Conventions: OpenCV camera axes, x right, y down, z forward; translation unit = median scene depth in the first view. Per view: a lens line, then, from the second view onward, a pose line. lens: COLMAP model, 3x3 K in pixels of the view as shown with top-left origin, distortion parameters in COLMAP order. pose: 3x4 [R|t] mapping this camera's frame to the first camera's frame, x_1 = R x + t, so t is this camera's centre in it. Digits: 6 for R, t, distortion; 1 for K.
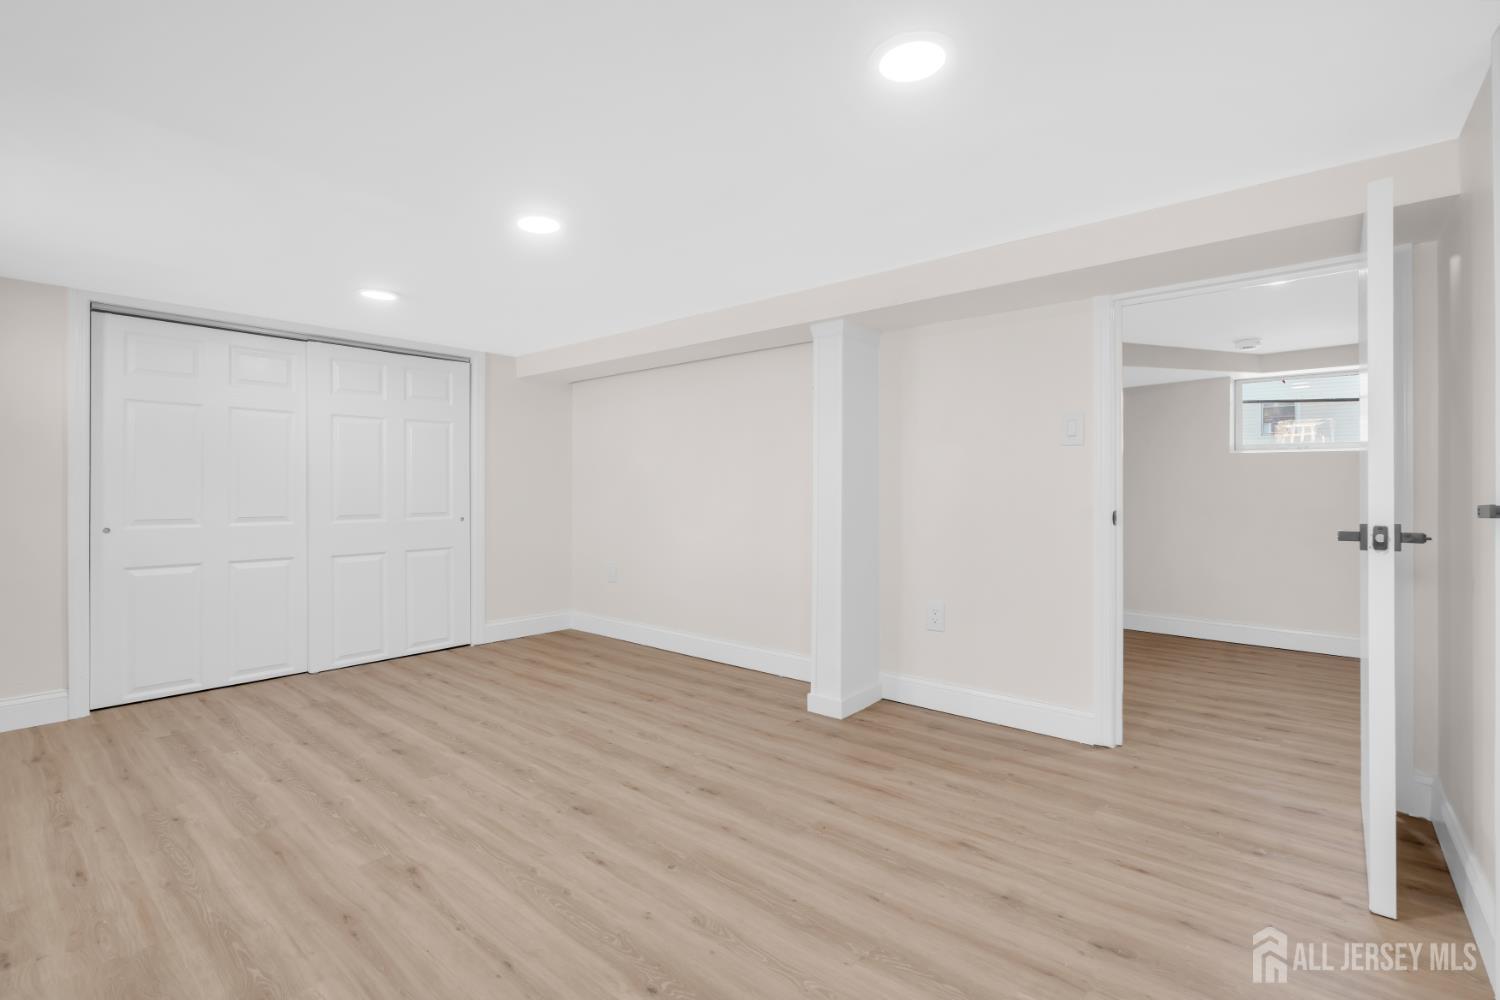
lens RADIAL K [[682.8, 0, 746.3], [0, 682.8, 498.0], [0, 0, 1]] dist [0.001109, 0.000615]
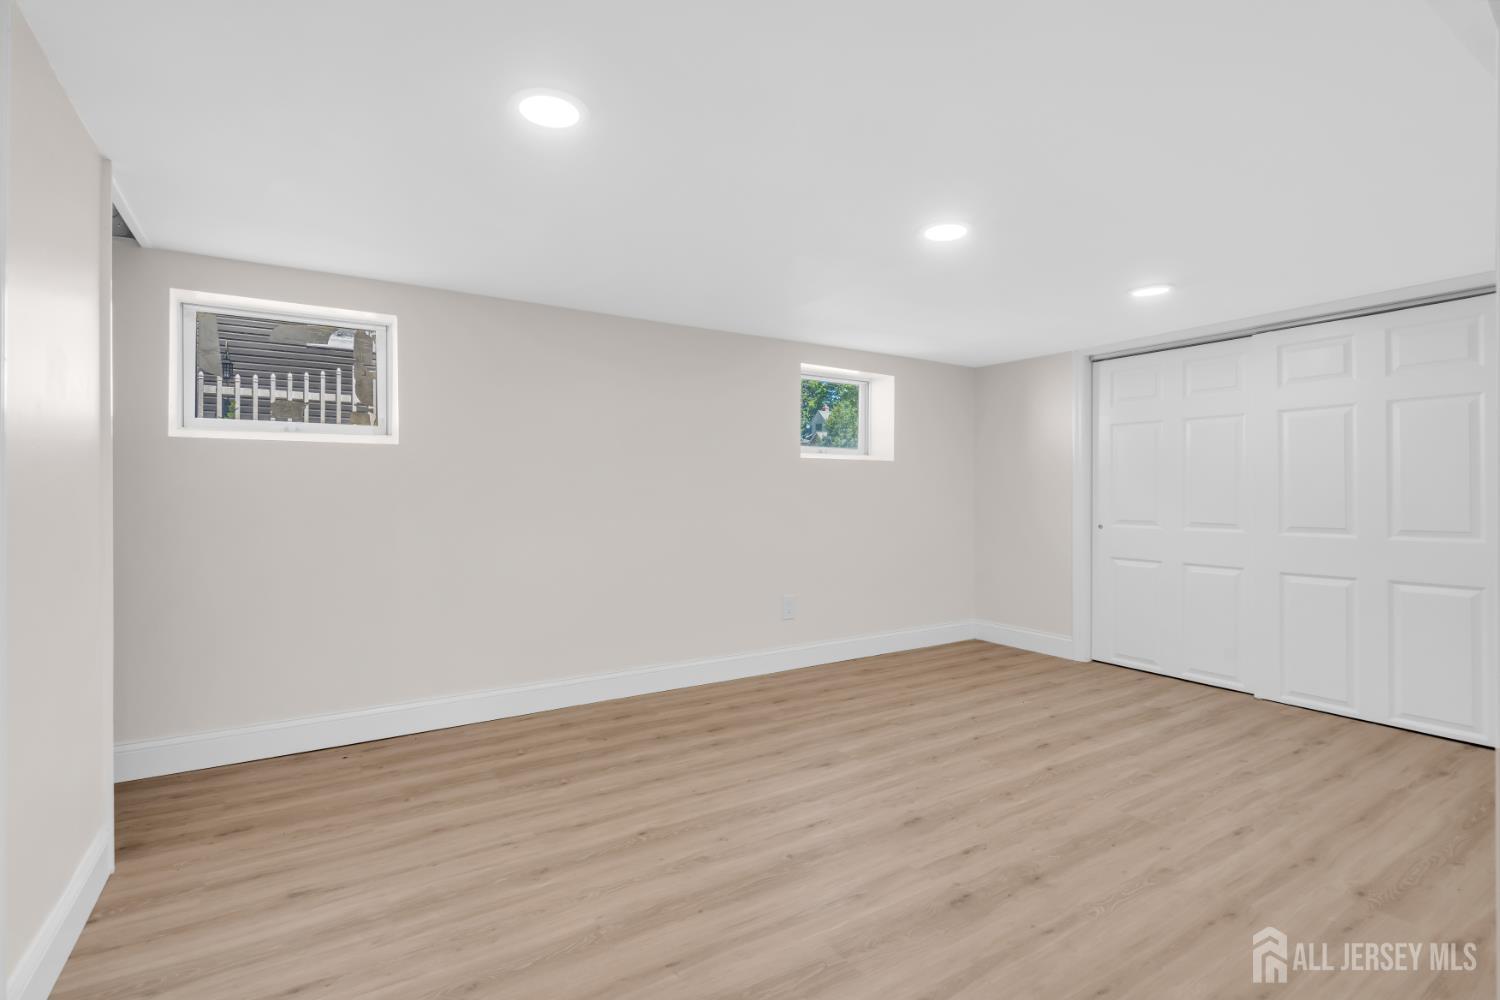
lens RADIAL K [[719.8, 0, 746.3], [0, 719.8, 500.8], [0, 0, 1]] dist [-0.000052, 0.001121]
pose [[-0.303139, 0.009492, -0.952899, 0.681131], [-0.014903, 0.999781, 0.014700, -0.014215], [0.952830, 0.018657, -0.302931, 0.896587]]
